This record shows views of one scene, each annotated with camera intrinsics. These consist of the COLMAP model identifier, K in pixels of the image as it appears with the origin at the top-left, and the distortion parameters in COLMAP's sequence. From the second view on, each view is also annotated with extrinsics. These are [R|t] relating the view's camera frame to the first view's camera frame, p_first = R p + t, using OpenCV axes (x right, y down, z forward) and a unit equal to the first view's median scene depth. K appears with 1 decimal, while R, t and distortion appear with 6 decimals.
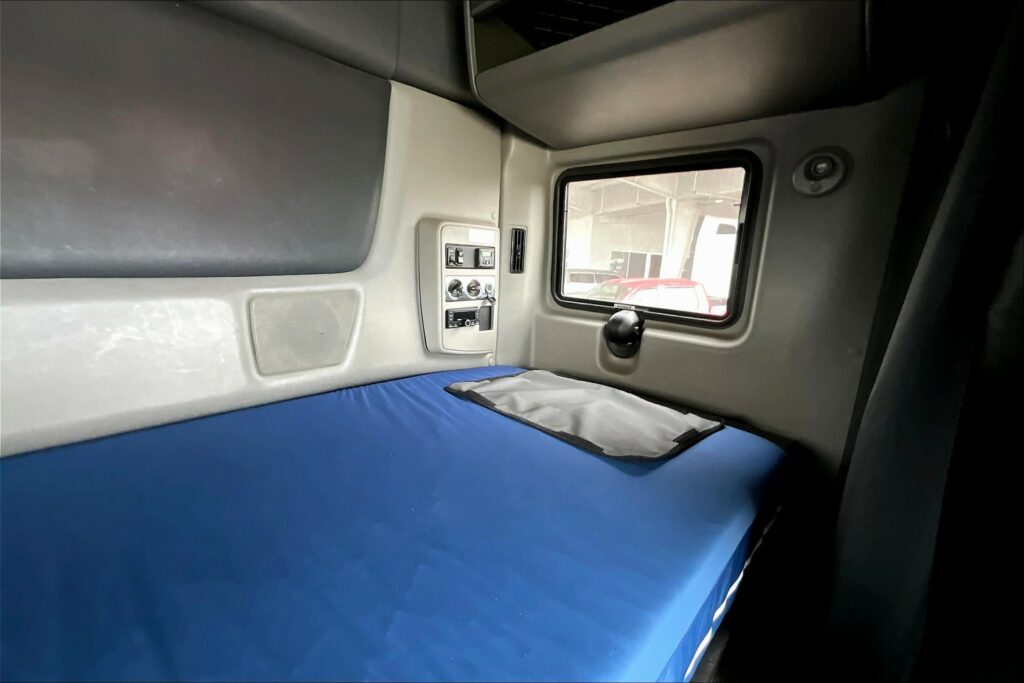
lens RADIAL K [[414.8, 0, 512.0], [0, 414.8, 341.5], [0, 0, 1]] dist [0.001135, 0.000037]
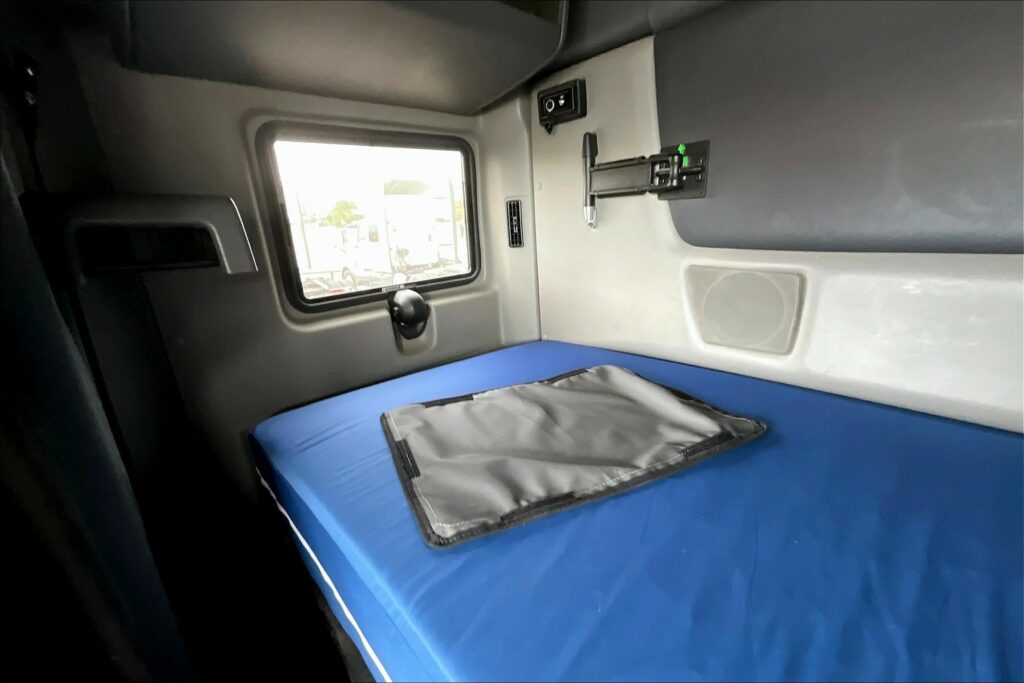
lens RADIAL K [[414.8, 0, 512.0], [0, 414.8, 341.5], [0, 0, 1]] dist [0.001135, 0.000037]
pose [[0.071264, -0.313403, 0.946942, -0.665864], [0.280437, 0.917358, 0.282507, -0.171891], [-0.957223, 0.245425, 0.153264, 0.667861]]
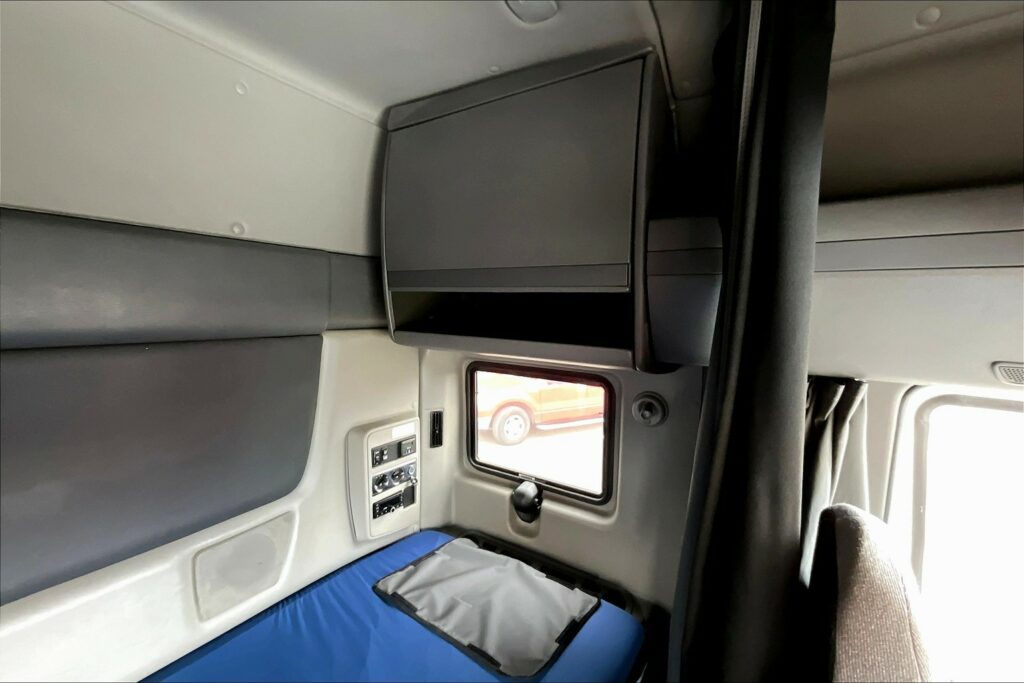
lens RADIAL K [[414.8, 0, 512.0], [0, 414.8, 341.5], [0, 0, 1]] dist [0.001135, 0.000037]
pose [[0.986522, -0.035334, 0.159770, 0.052361], [0.053010, 0.992762, -0.107768, -0.368537], [-0.154806, 0.114785, 0.981254, -0.237024]]
